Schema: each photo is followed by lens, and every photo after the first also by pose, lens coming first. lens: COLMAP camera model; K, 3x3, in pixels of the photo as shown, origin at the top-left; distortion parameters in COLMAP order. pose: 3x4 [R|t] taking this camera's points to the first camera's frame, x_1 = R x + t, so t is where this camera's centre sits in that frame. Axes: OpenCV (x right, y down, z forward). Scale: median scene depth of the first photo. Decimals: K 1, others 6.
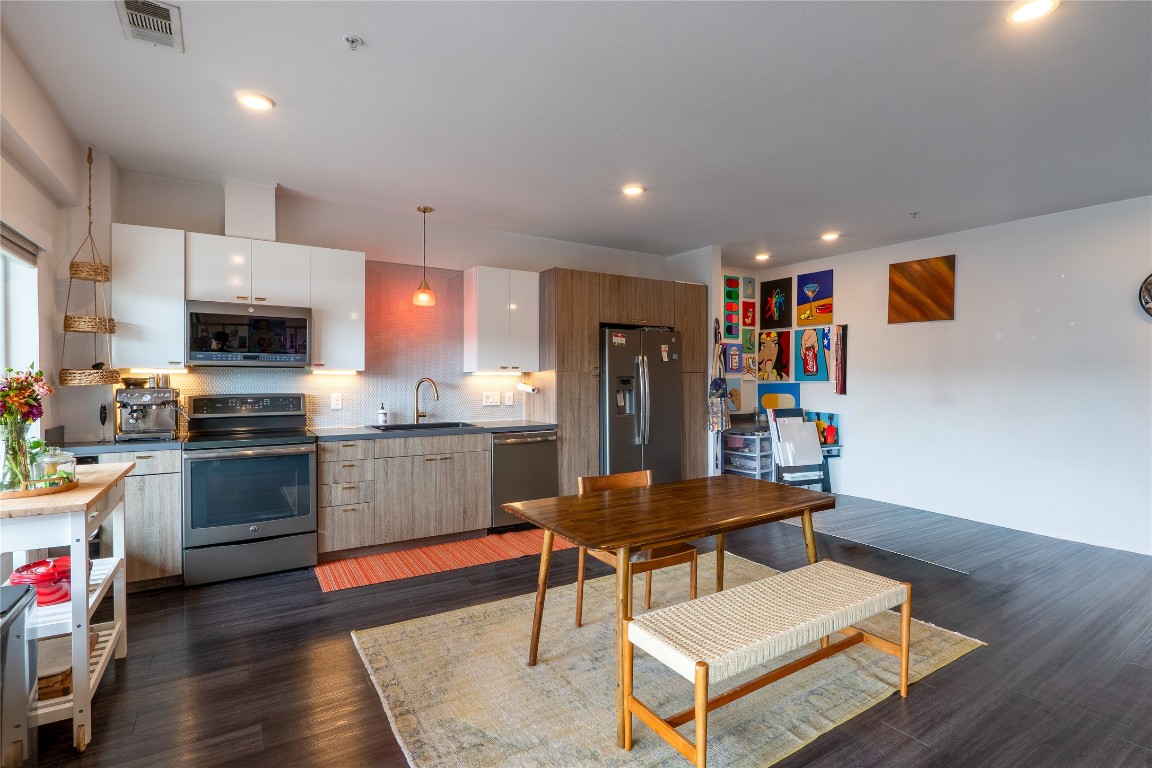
lens RADIAL K [[547.1, 0, 573.3], [0, 547.1, 379.2], [0, 0, 1]] dist [-0.000125, 0.000522]
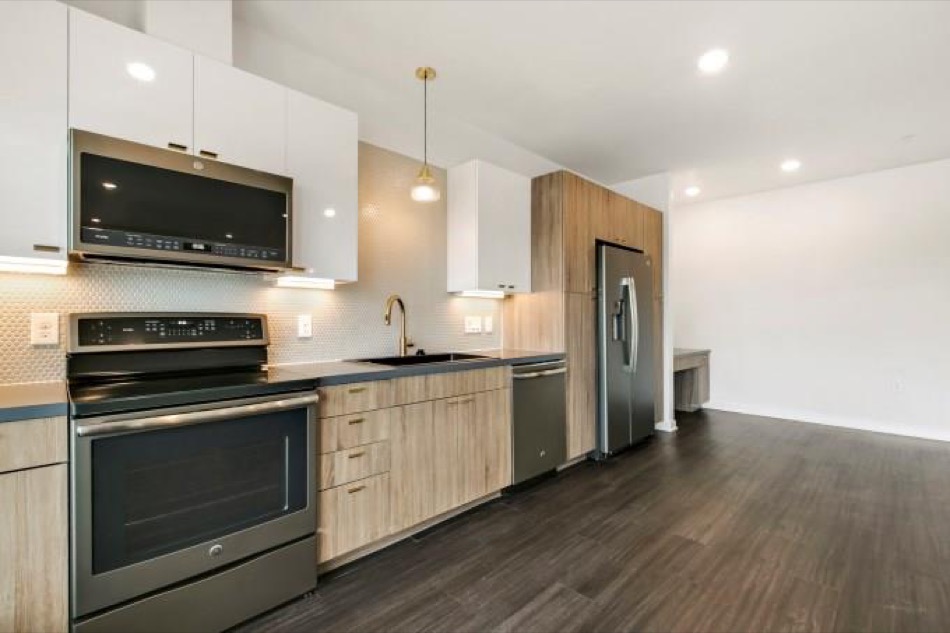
lens RADIAL K [[418.9, 0, 471.6], [0, 418.9, 318.0], [0, 0, 1]] dist [-0.000675, -0.000780]
pose [[0.975589, -0.001722, 0.219597, -0.368808], [0.003215, 0.999974, -0.006445, 0.036827], [-0.219581, 0.006994, 0.975569, 0.458870]]
